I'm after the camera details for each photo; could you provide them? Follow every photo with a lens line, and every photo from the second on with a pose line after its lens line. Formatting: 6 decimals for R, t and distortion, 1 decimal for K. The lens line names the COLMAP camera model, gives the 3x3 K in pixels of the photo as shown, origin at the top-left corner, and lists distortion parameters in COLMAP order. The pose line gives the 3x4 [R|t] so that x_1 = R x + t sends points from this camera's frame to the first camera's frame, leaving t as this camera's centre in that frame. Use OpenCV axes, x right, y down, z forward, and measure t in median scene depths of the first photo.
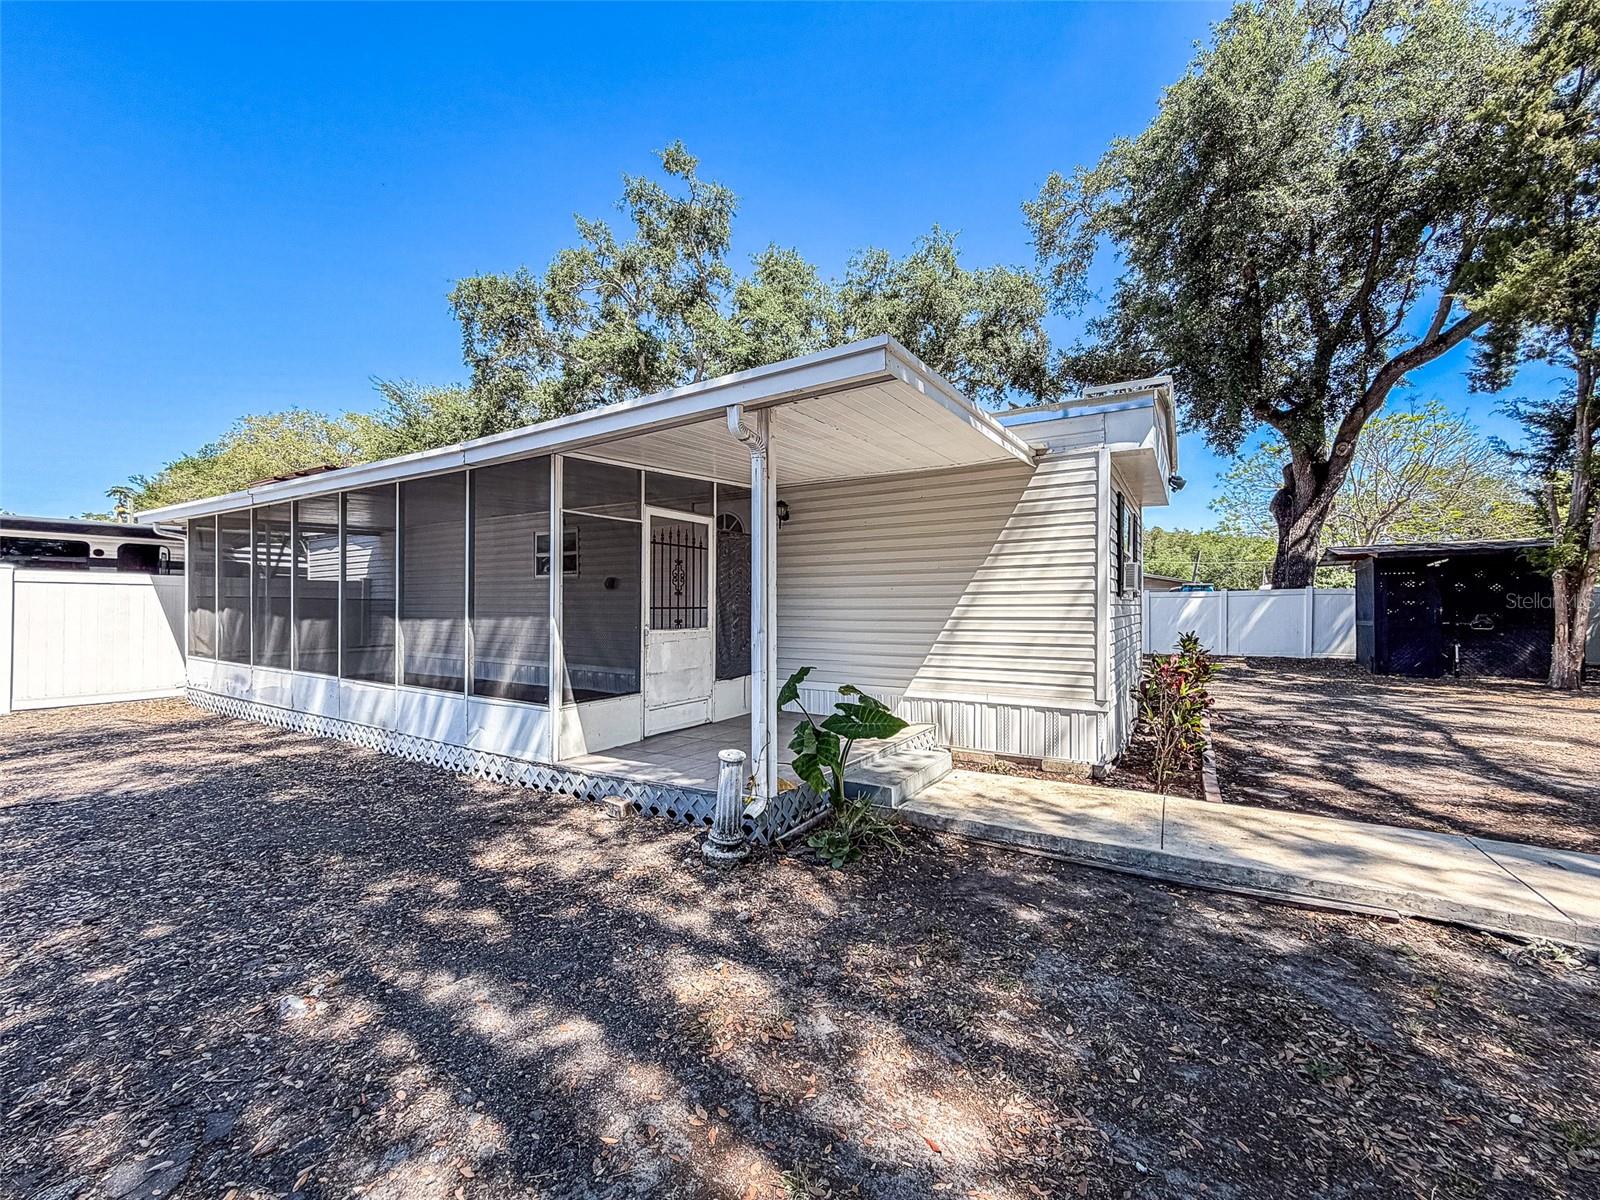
lens RADIAL K [[643.1, 0, 794.9], [0, 643.1, 596.0], [0, 0, 1]] dist [0.000168, -0.000058]
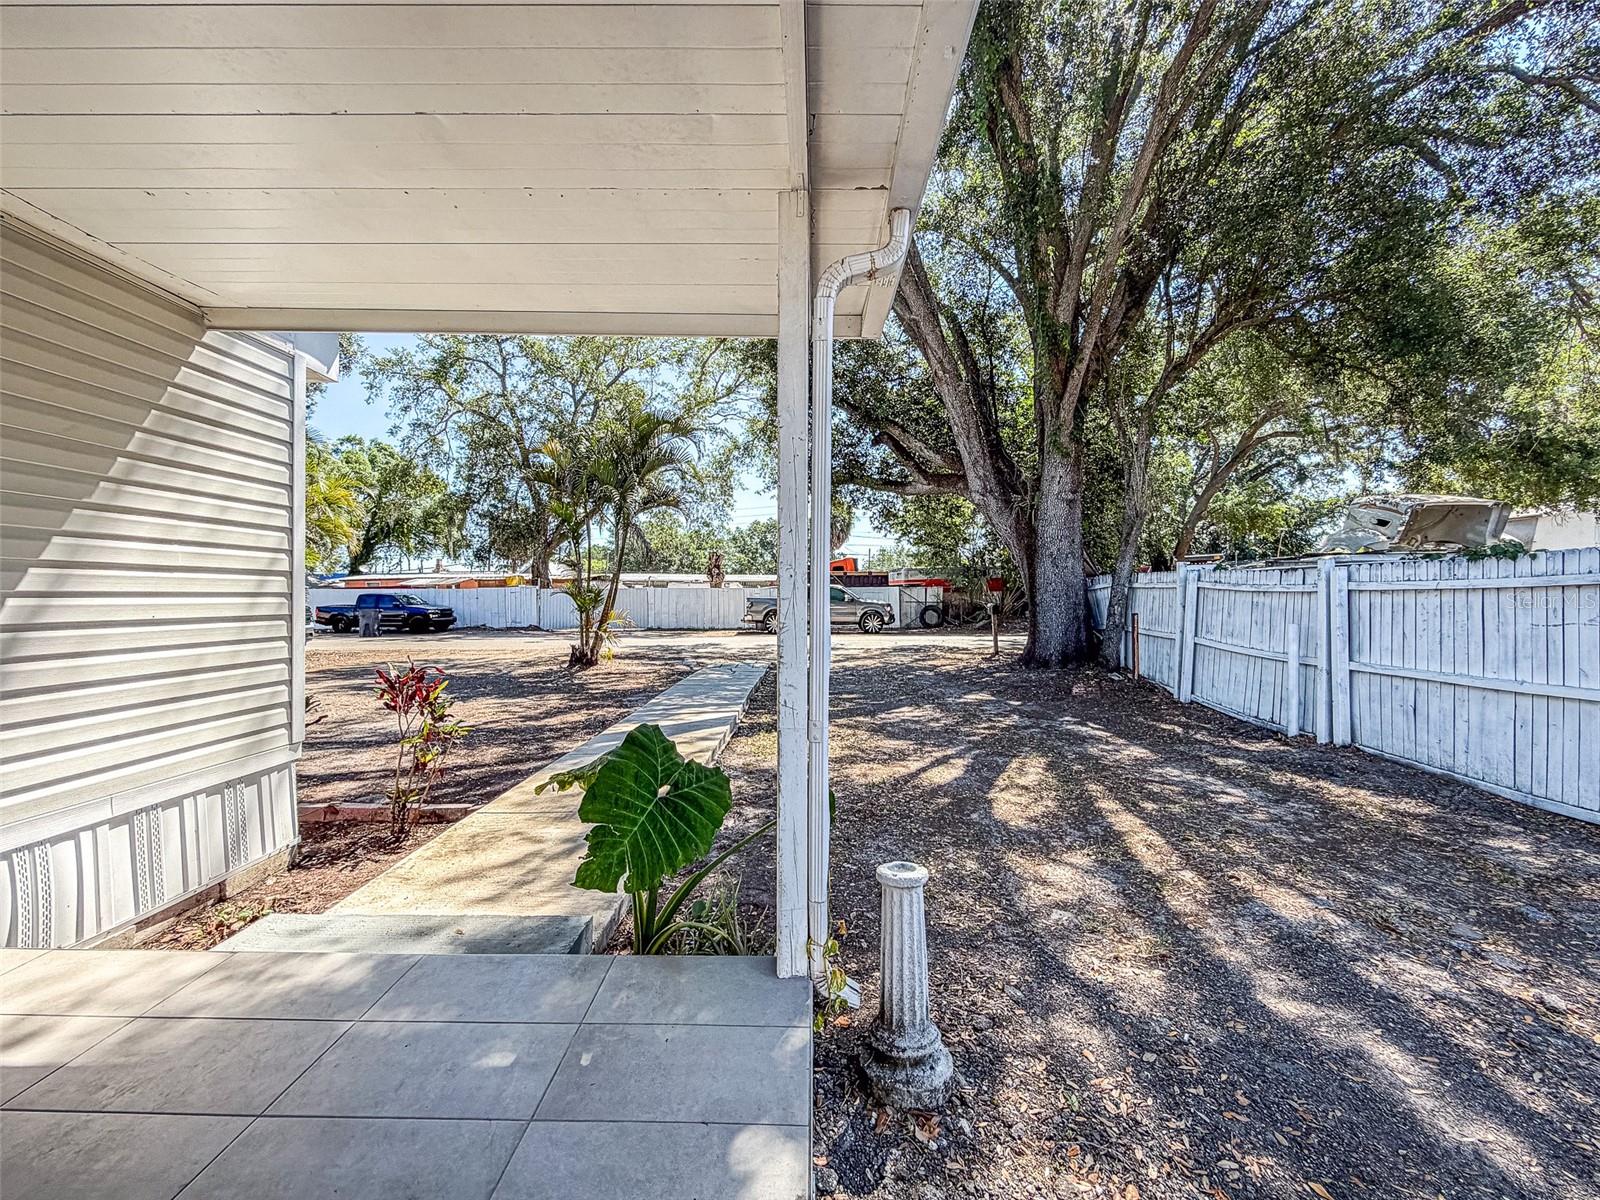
lens RADIAL K [[647.9, 0, 800.0], [0, 647.9, 600.0], [0, 0, 1]] dist [-0.000831, 0.000129]
pose [[-0.511358, 0.000468, 0.859368, -0.338470], [-0.009059, 0.999941, -0.005935, 0.018309], [-0.859320, -0.010820, -0.511323, 0.889483]]
